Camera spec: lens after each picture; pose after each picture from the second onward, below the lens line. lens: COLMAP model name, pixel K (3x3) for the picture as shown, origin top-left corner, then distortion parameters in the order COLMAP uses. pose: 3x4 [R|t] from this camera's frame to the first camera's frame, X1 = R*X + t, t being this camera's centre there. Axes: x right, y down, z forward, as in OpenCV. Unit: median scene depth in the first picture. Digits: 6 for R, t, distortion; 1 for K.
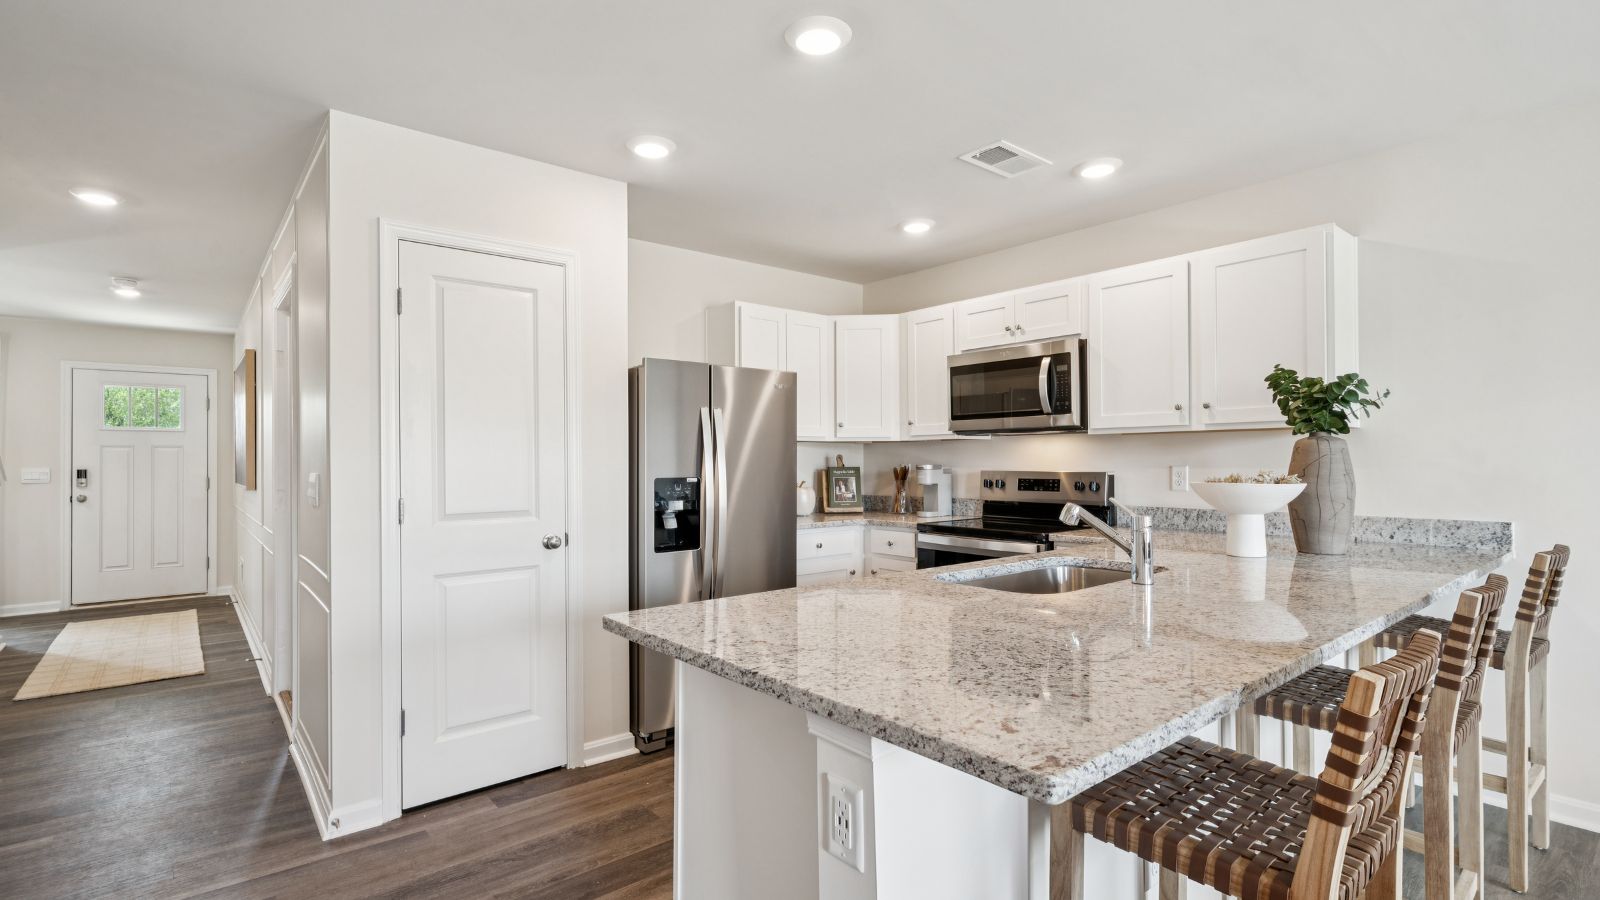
lens RADIAL K [[753.2, 0, 786.8], [0, 753.2, 462.6], [0, 0, 1]] dist [0.001229, -0.000066]
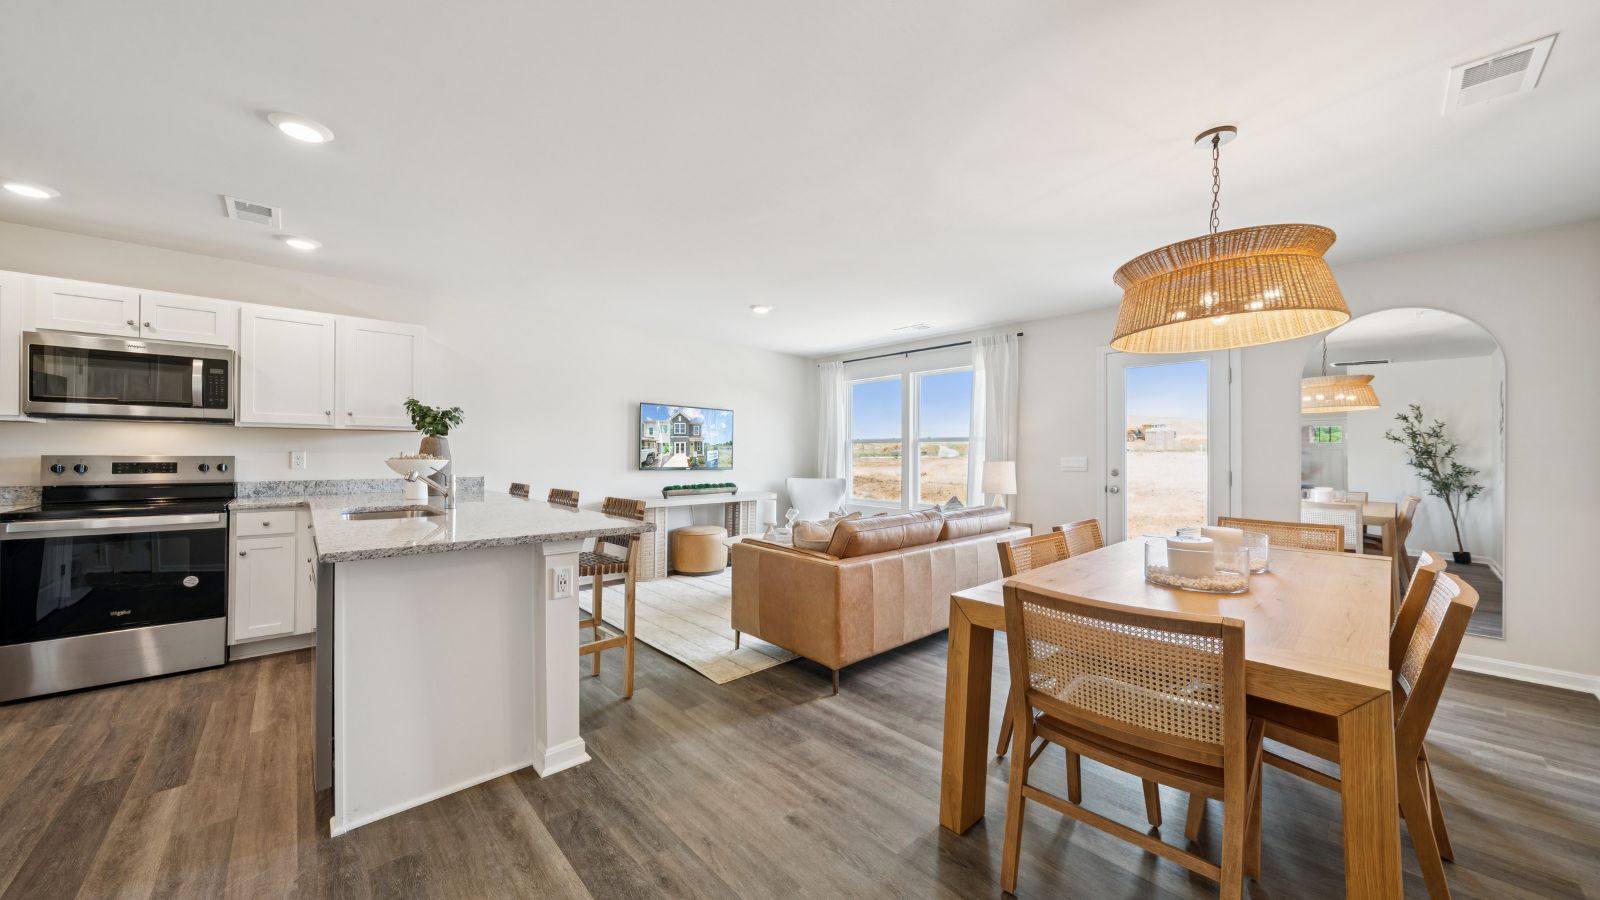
lens RADIAL K [[552.4, 0, 802.0], [0, 552.4, 451.4], [0, 0, 1]] dist [-0.007010, 0.000125]
pose [[-0.063543, 0.011607, 0.997912, -0.586442], [-0.001316, 0.999931, -0.011714, 0.014967], [-0.997978, -0.002058, -0.063523, 0.095357]]
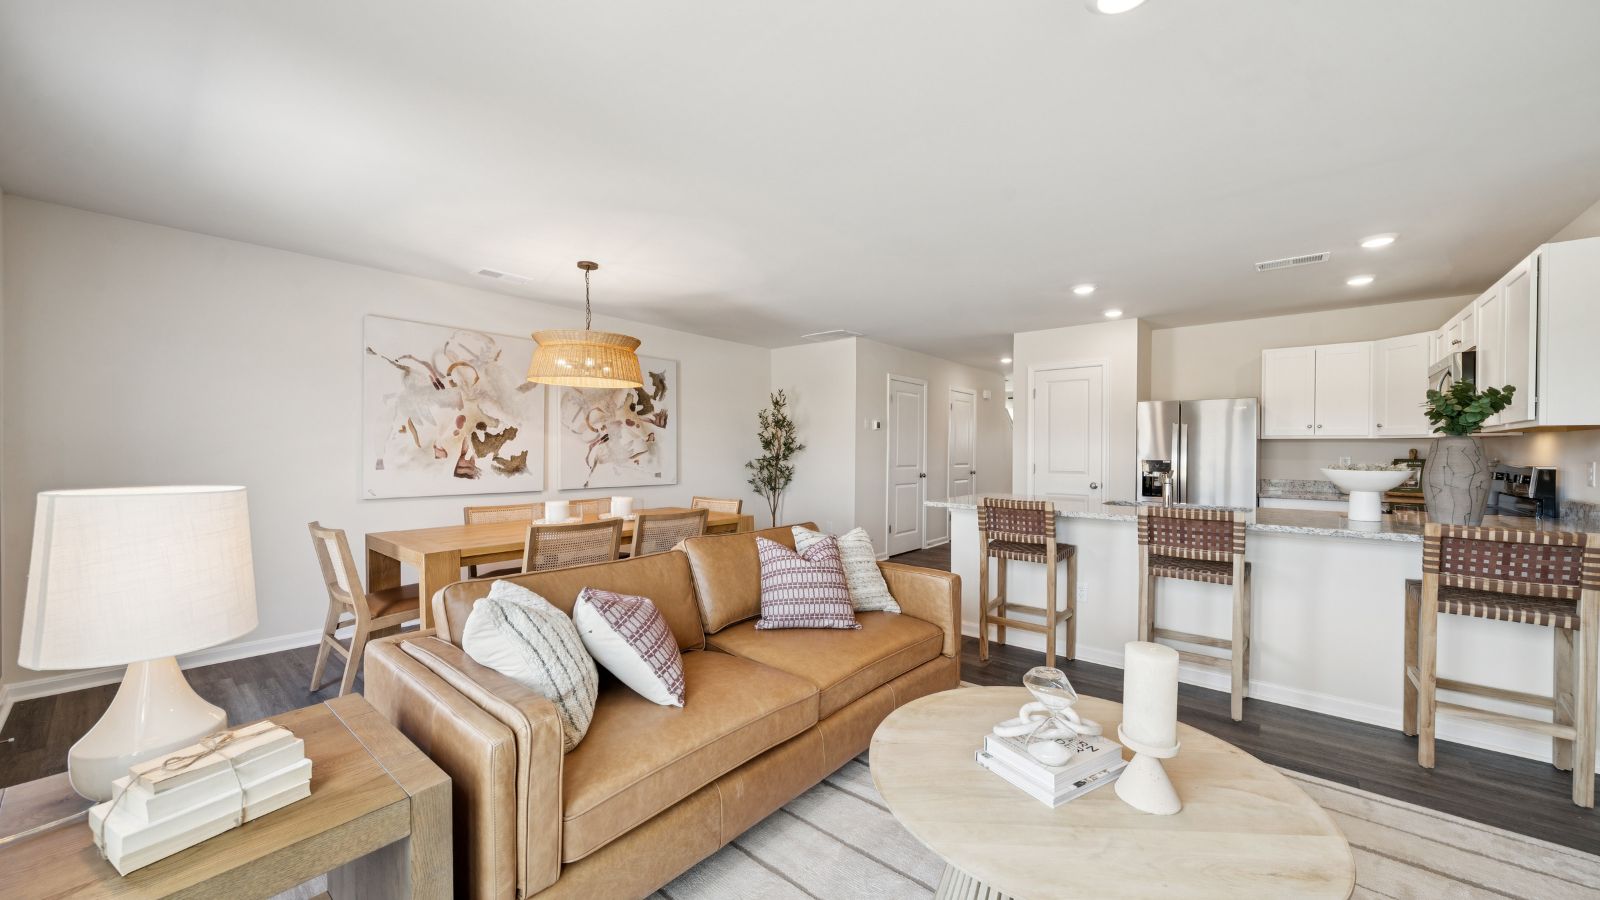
lens RADIAL K [[586.3, 0, 789.9], [0, 586.3, 451.6], [0, 0, 1]] dist [-0.003665, -0.000315]
pose [[0.191050, 0.008199, -0.981546, 1.082541], [-0.011757, 0.999912, 0.006064, -0.001455], [0.981510, 0.010382, 0.191130, -0.223317]]
